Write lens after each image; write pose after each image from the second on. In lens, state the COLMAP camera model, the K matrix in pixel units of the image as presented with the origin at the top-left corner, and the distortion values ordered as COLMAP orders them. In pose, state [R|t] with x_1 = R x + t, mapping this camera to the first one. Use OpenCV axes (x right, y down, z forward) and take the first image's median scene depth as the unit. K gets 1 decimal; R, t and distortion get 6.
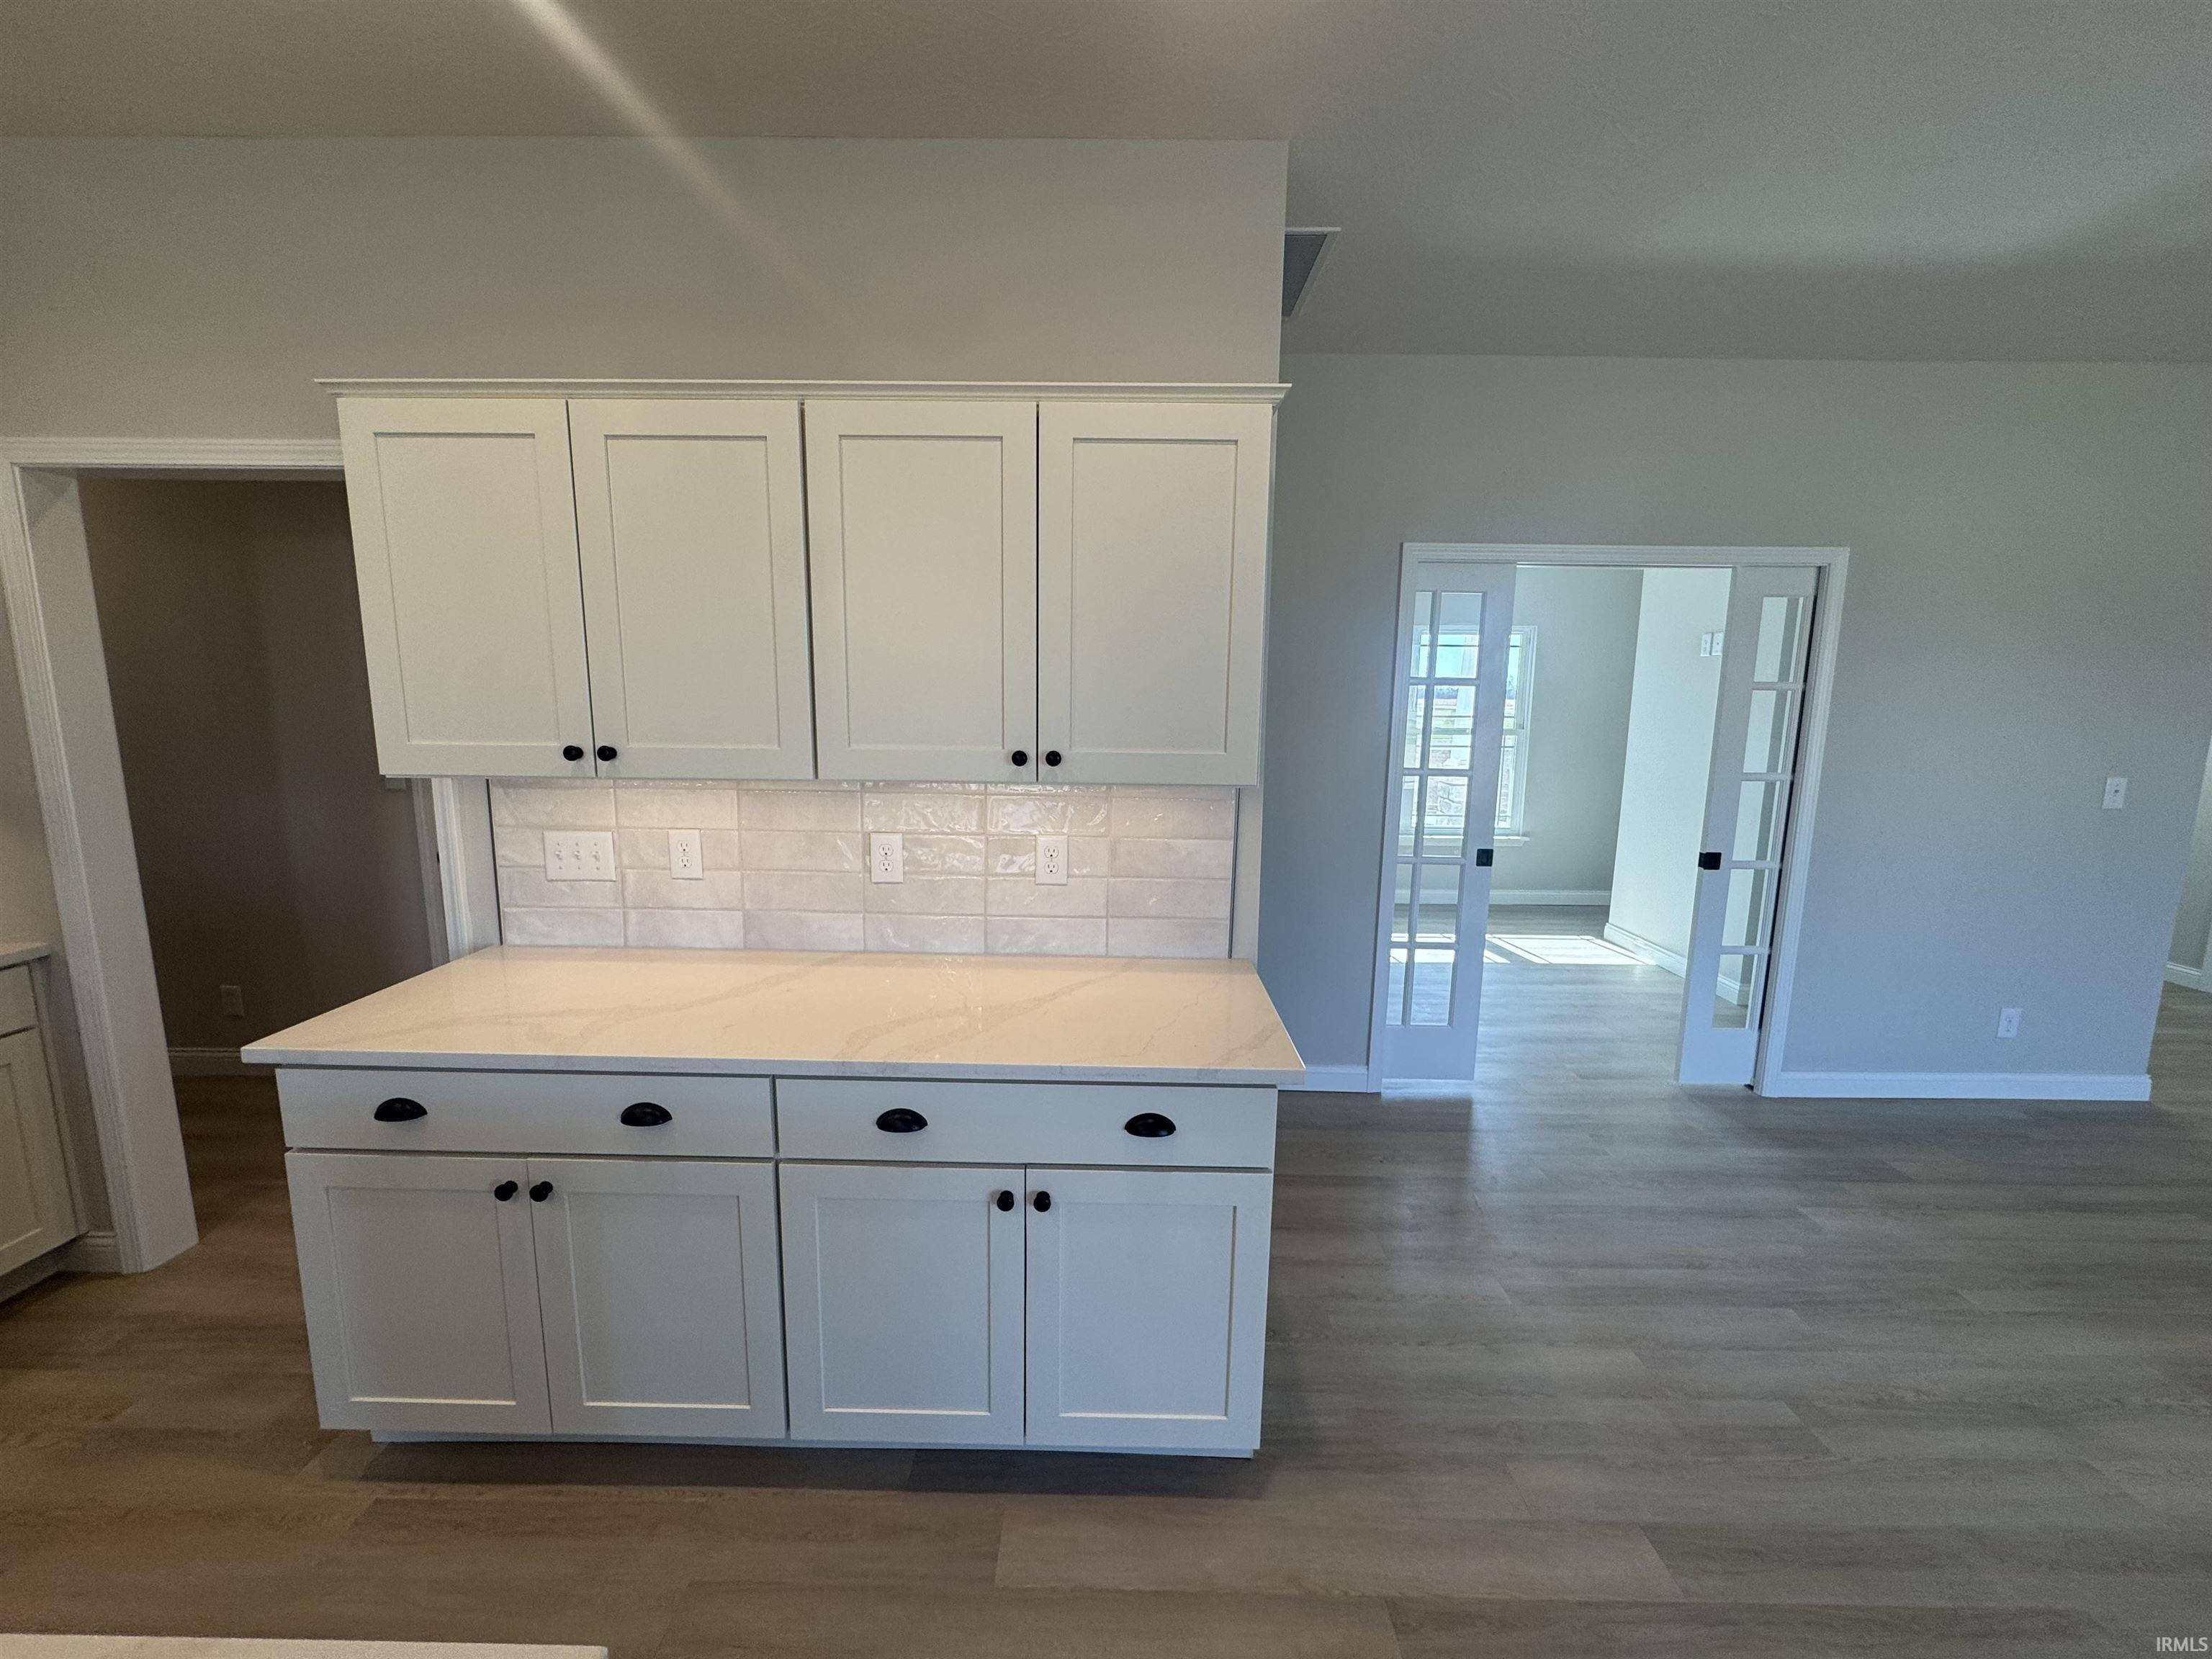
lens RADIAL K [[874.3, 0, 1104.1], [0, 874.3, 829.9], [0, 0, 1]] dist [-0.004043, 0.000894]
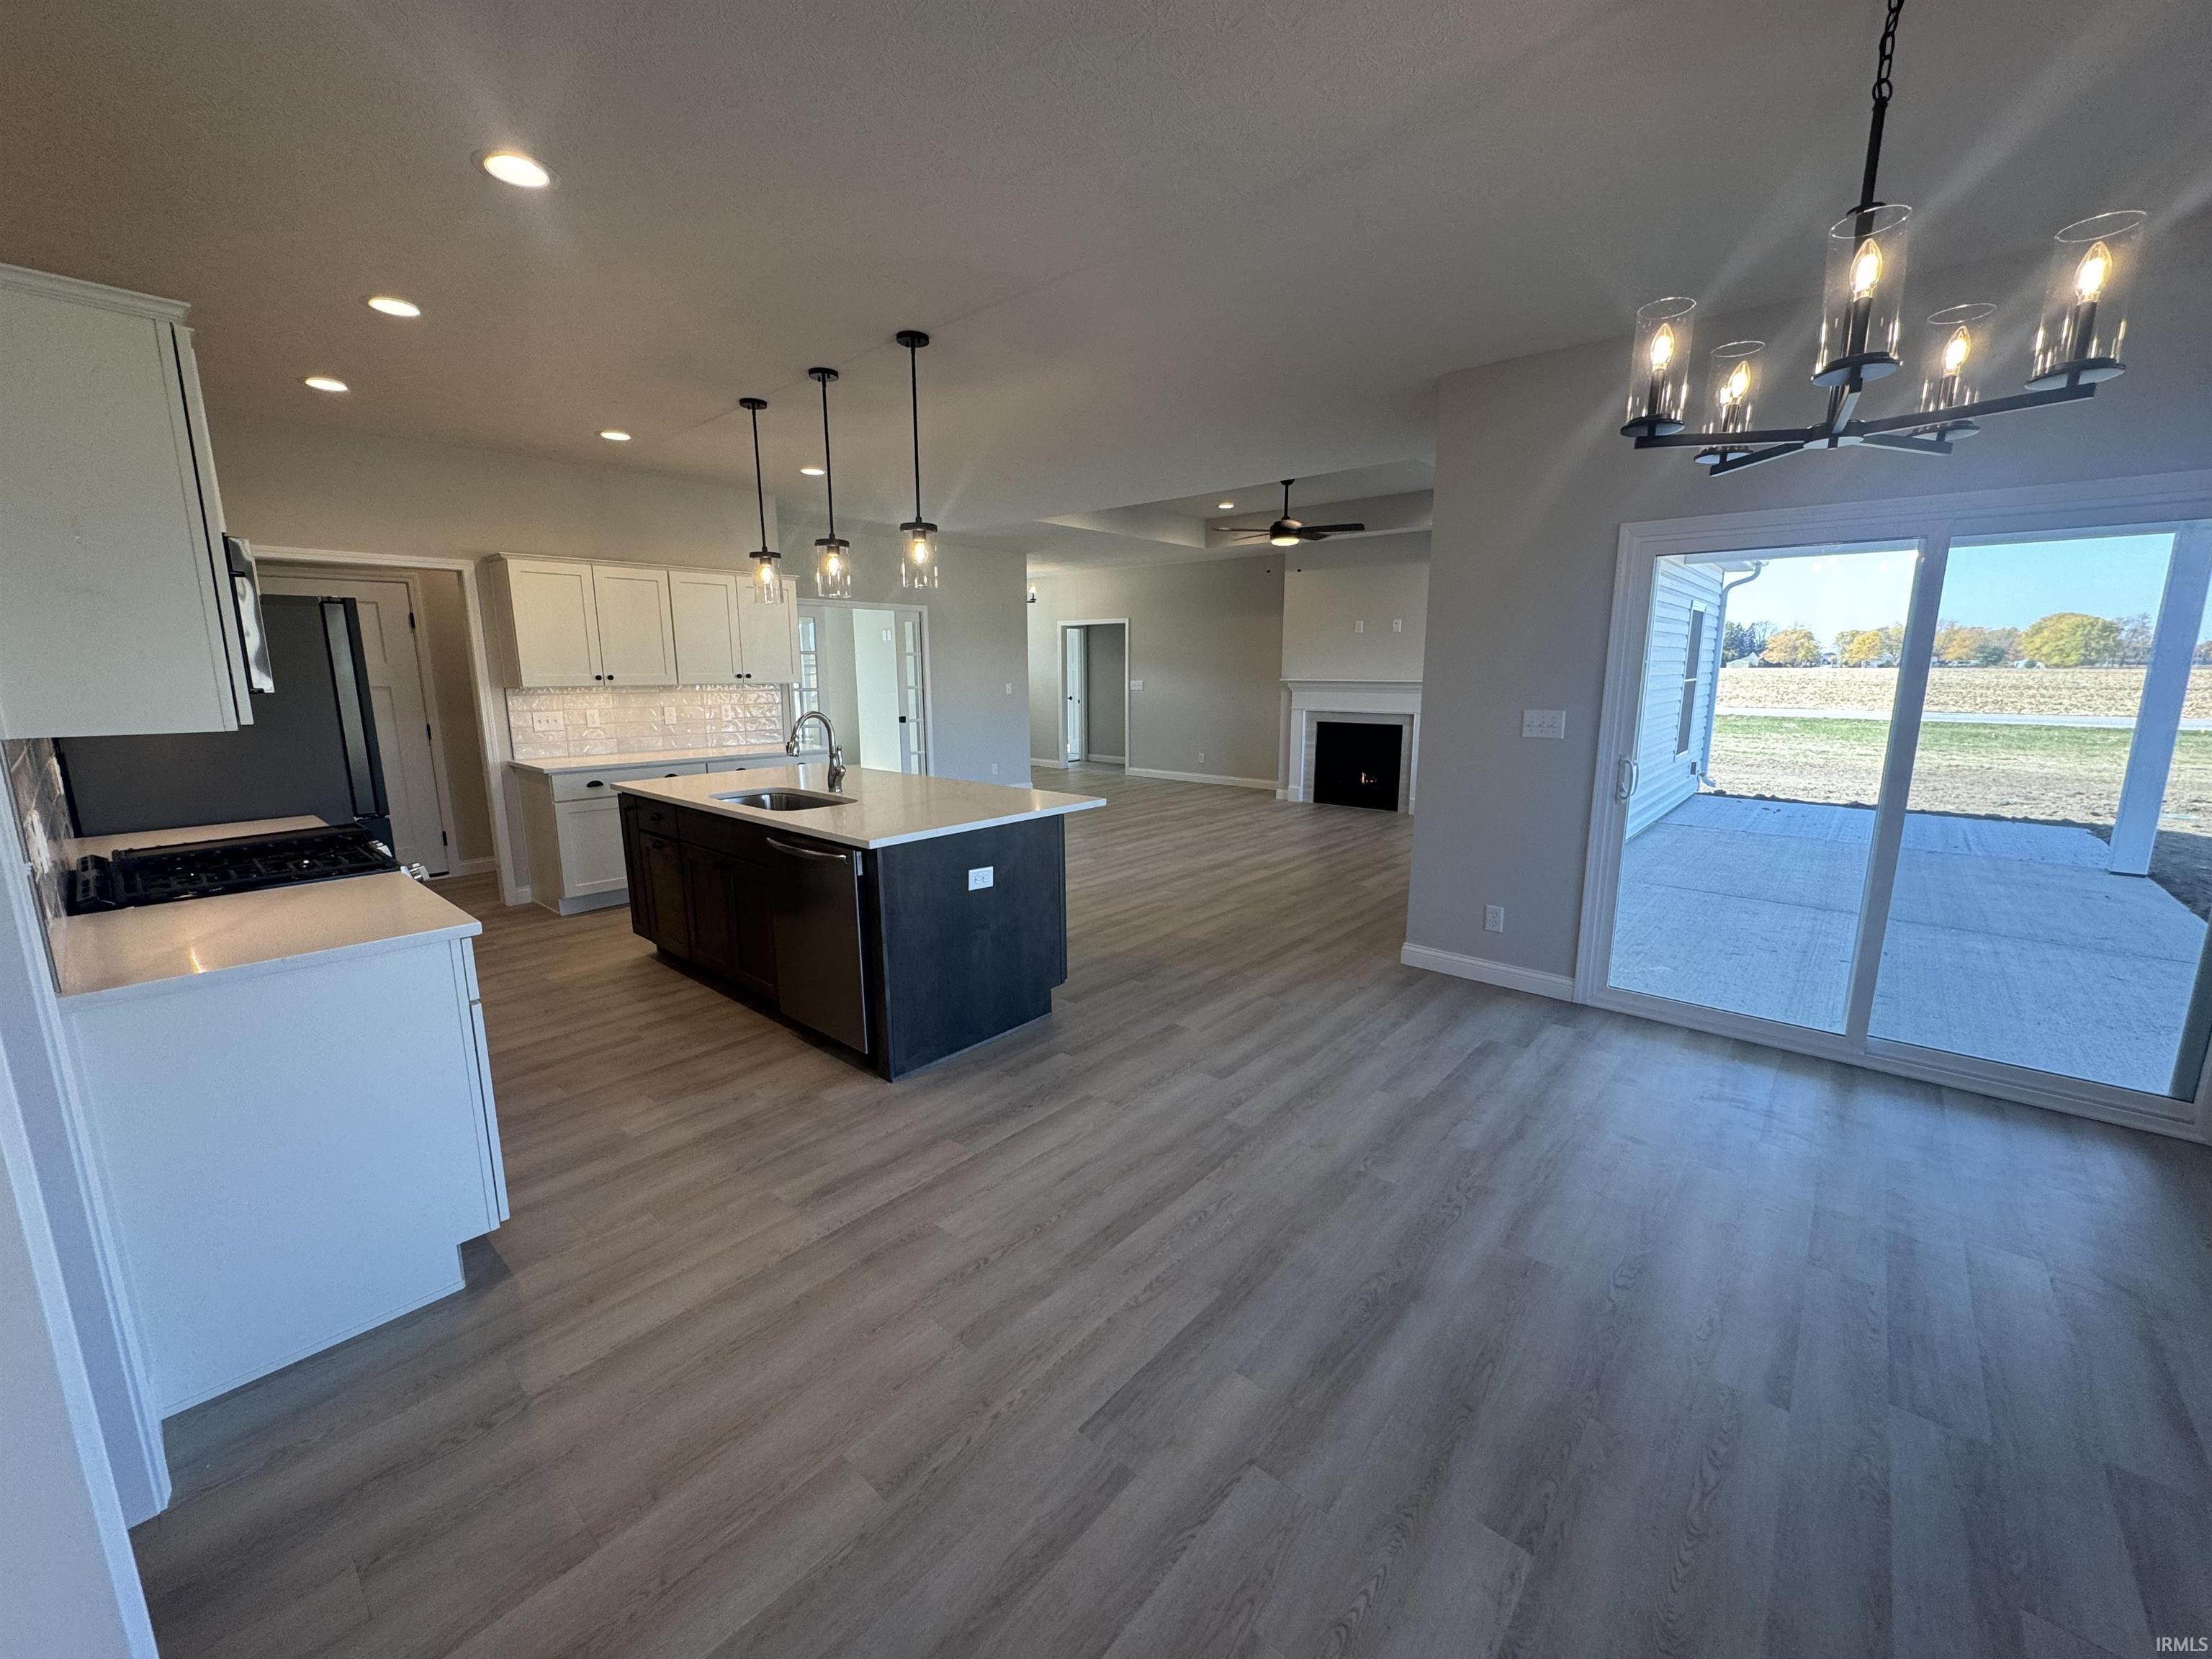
lens RADIAL K [[874.3, 0, 1100.0], [0, 874.3, 827.5], [0, 0, 1]] dist [-0.004043, 0.000894]
pose [[0.654985, -0.149497, 0.740706, -1.133946], [0.123184, 0.988246, 0.090530, 0.233054], [-0.745533, 0.031947, 0.665702, -1.472986]]
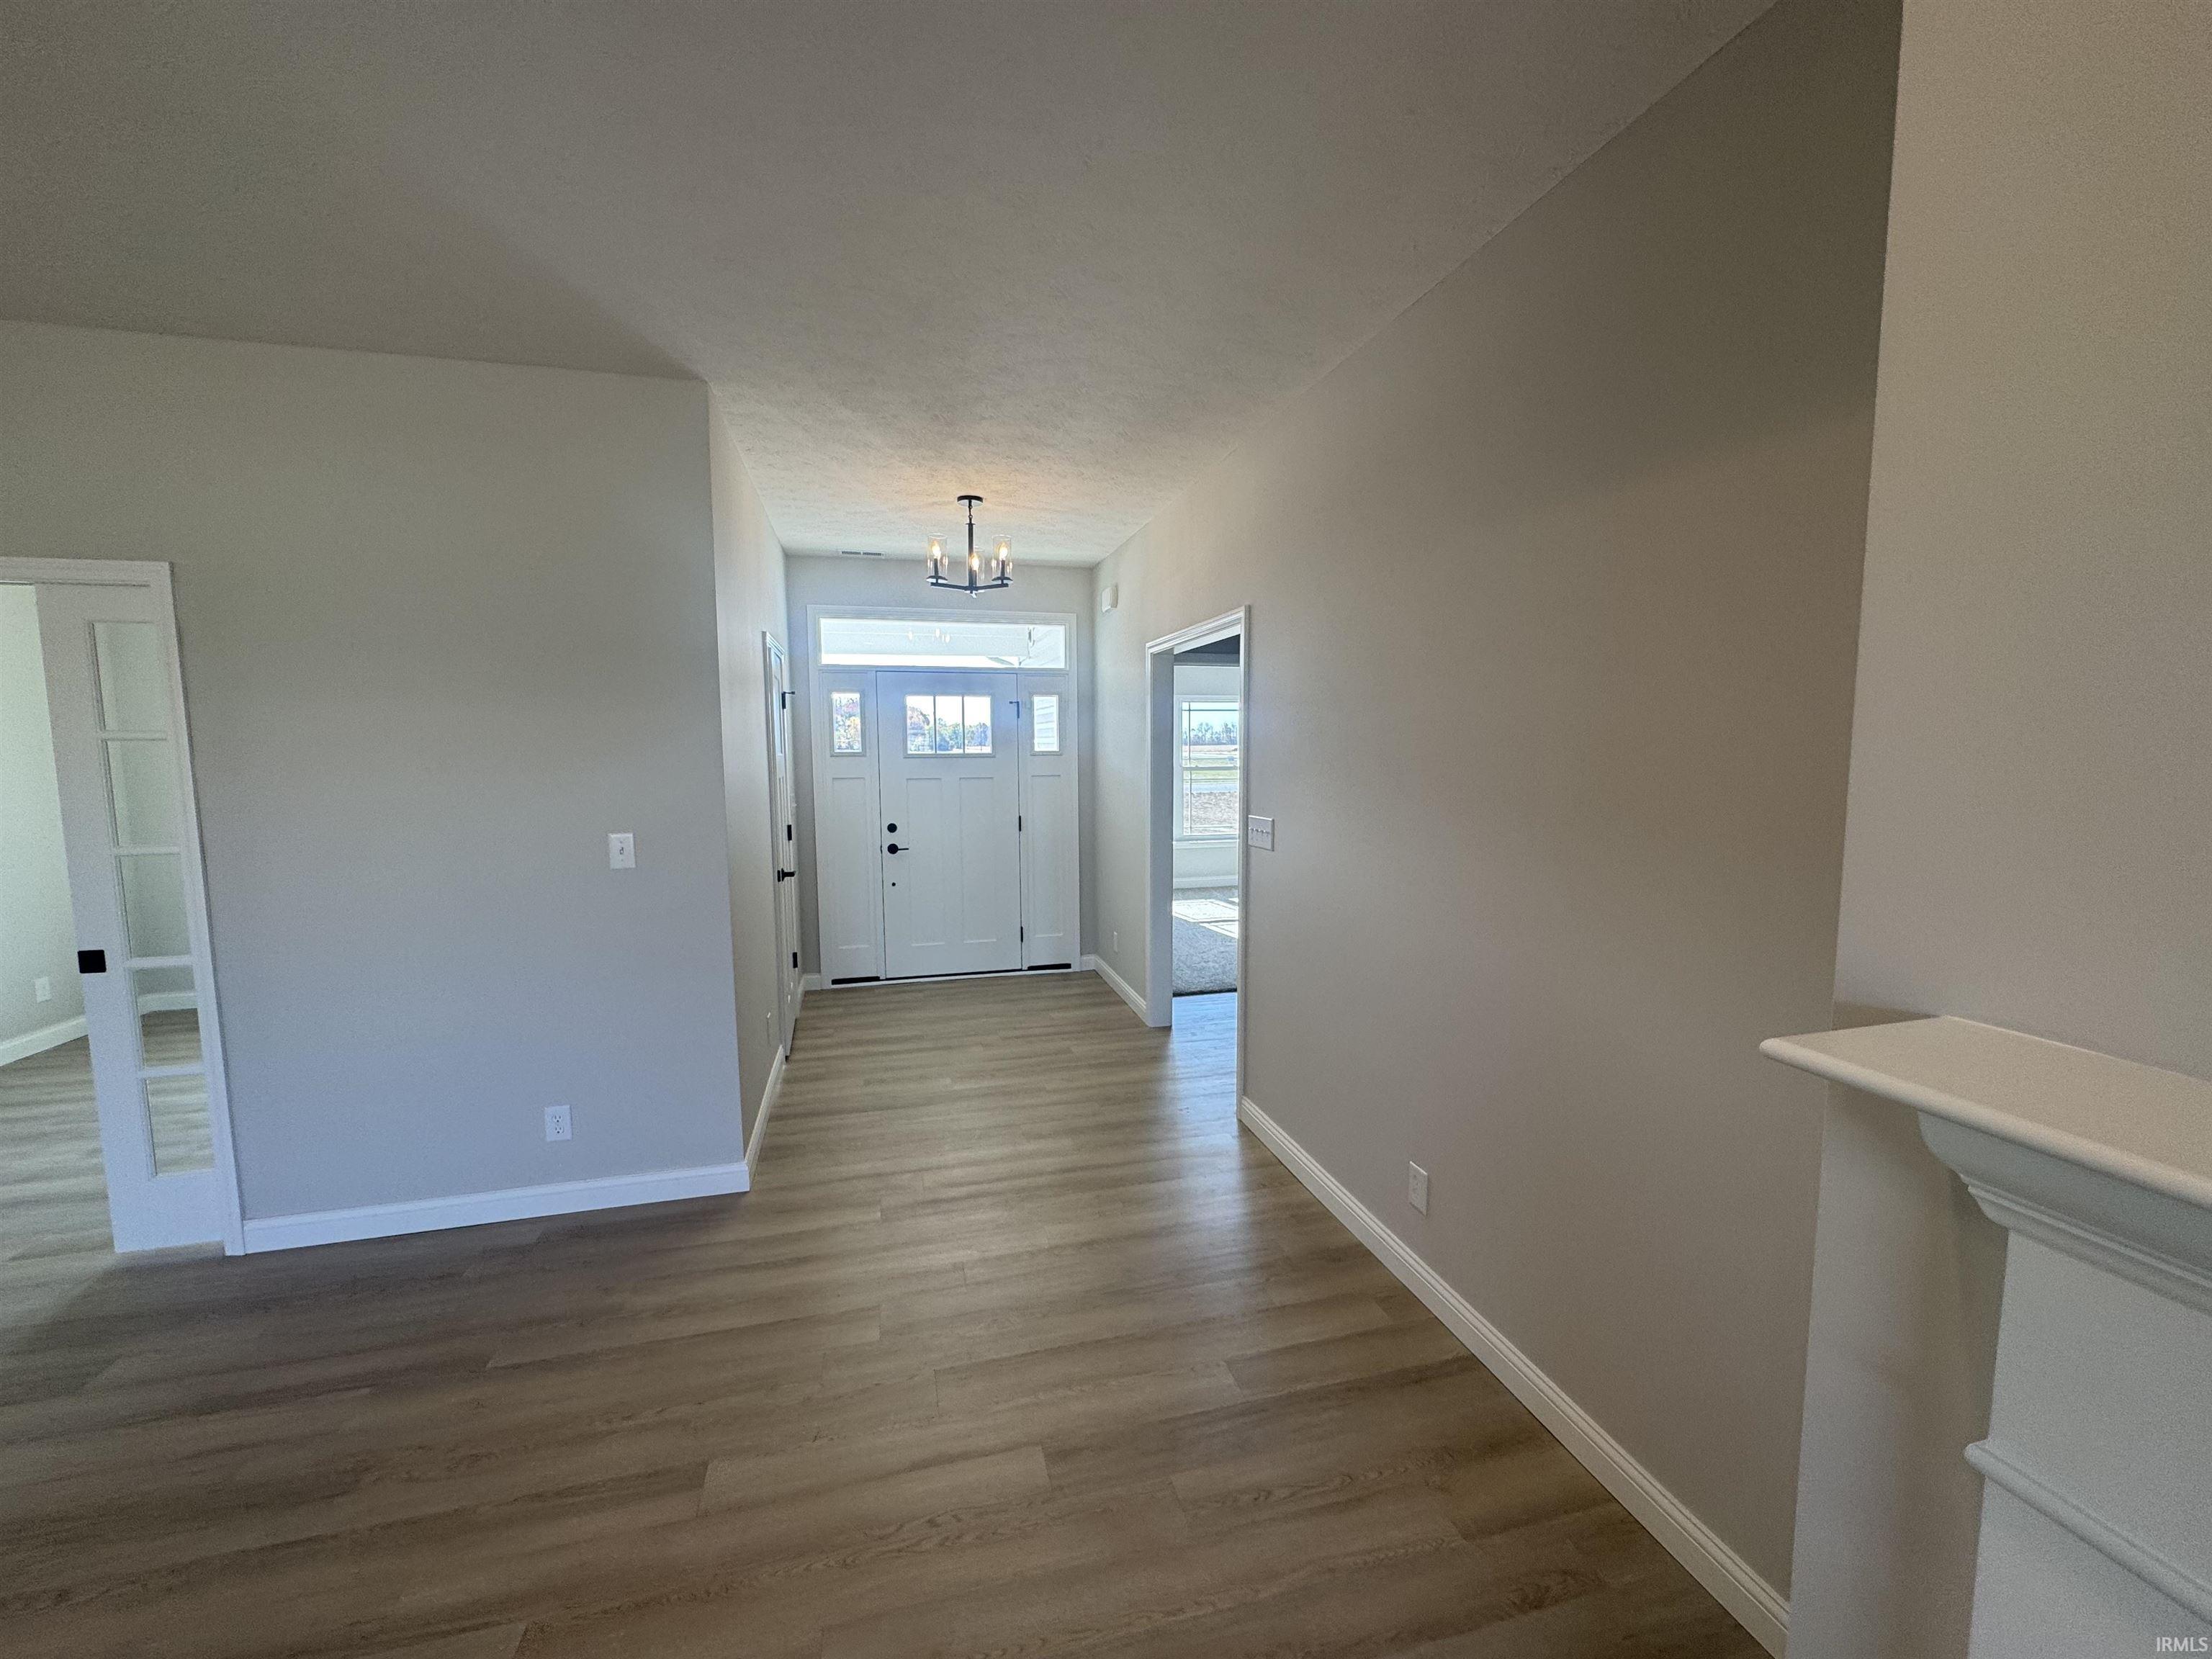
lens RADIAL K [[874.3, 0, 1093.4], [0, 874.3, 838.6], [0, 0, 1]] dist [-0.004043, 0.000894]
pose [[0.964899, -0.043999, 0.258909, 1.623947], [0.055898, 0.997683, -0.038773, 0.006784], [-0.256603, 0.051884, 0.965123, 0.032623]]
